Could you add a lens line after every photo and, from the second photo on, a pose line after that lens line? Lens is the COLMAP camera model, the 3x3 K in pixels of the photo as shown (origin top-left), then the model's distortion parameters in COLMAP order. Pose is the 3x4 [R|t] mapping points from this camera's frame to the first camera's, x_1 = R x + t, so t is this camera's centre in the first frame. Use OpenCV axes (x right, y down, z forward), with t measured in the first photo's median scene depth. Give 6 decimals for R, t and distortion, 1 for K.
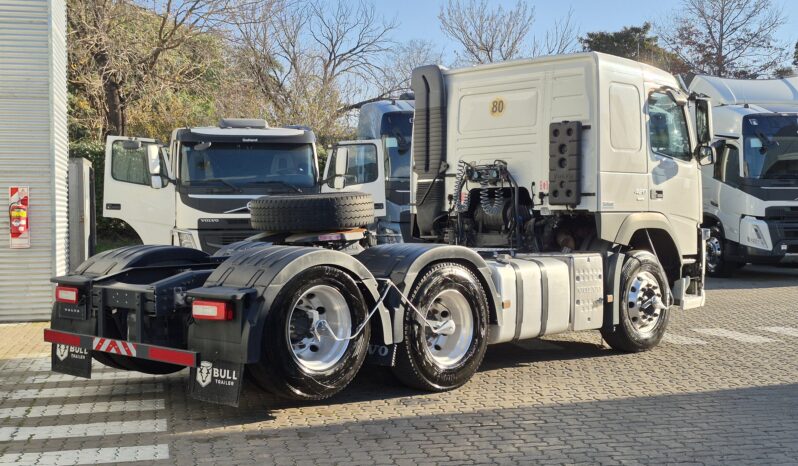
lens RADIAL K [[1050.0, 0, 360.2], [0, 1050.0, 232.5], [0, 0, 1]] dist [0.002357, 0.004472]
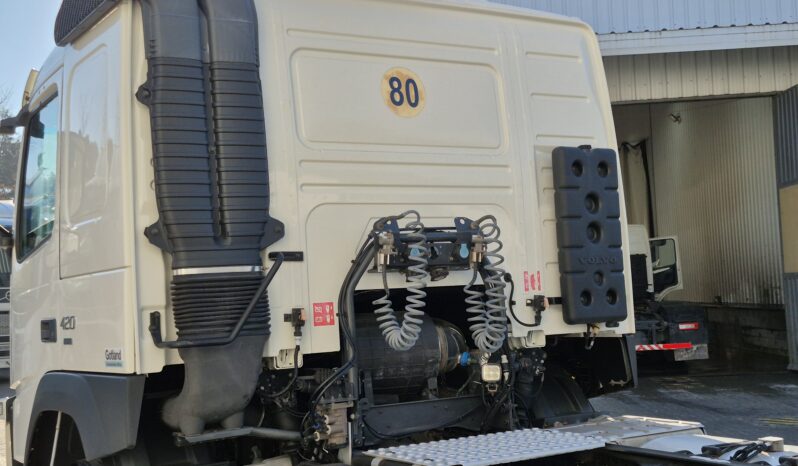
lens RADIAL K [[1050.0, 0, 360.2], [0, 1050.0, 232.5], [0, 0, 1]] dist [0.002357, 0.004472]
pose [[0.232923, 0.077772, 0.969380, -0.254960], [0.075619, 0.992331, -0.097783, -0.024423], [-0.969551, 0.096079, 0.225256, 0.878304]]
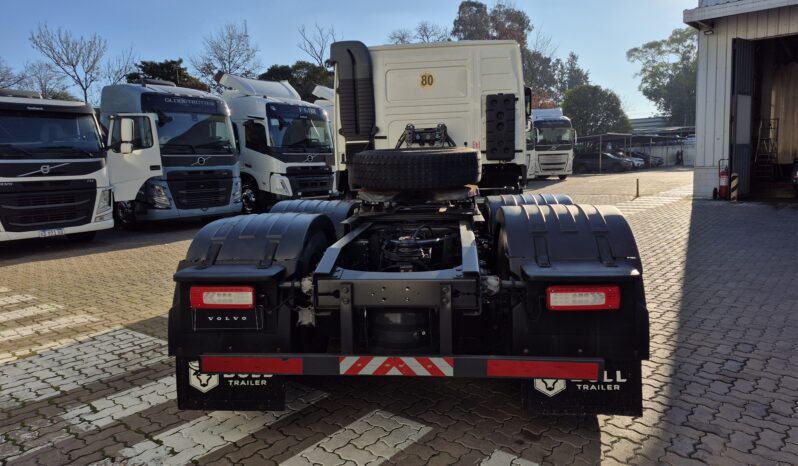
lens RADIAL K [[598.1, 0, 407.4], [0, 598.1, 234.4], [0, 0, 1]] dist [0.008200, -0.001237]
pose [[0.783464, -0.086859, 0.615337, -0.314067], [0.034236, 0.994713, 0.096821, -0.008867], [-0.620493, -0.054789, 0.782296, 0.434204]]
